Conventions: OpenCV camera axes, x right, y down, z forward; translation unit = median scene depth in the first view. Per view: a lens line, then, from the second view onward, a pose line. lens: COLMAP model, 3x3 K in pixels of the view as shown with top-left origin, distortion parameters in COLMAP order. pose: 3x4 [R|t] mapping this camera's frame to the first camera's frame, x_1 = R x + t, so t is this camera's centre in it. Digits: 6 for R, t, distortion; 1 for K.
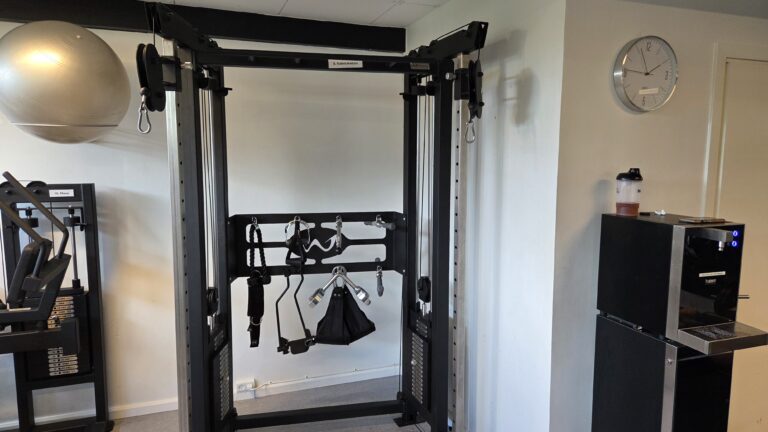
lens RADIAL K [[511.6, 0, 380.6], [0, 511.6, 218.8], [0, 0, 1]] dist [0.041784, -0.025489]
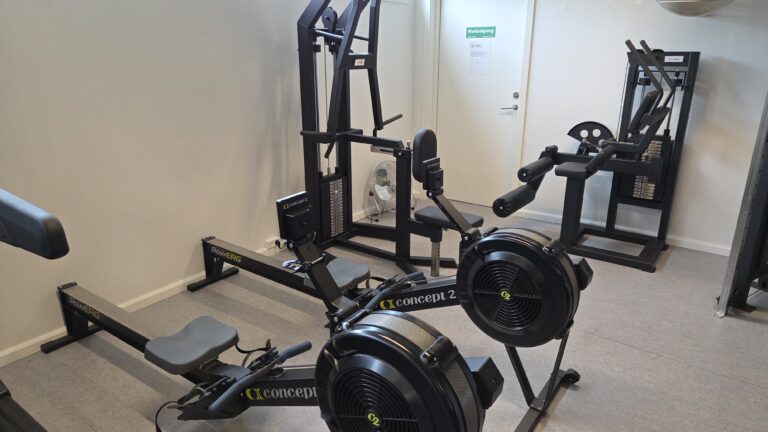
lens RADIAL K [[511.6, 0, 379.4], [0, 511.6, 215.6], [0, 0, 1]] dist [0.041784, -0.025489]
pose [[0.547697, 0.263319, -0.794161, 0.099513], [-0.093932, 0.962536, 0.254366, 0.063791], [0.831388, -0.064718, 0.551911, -0.324133]]
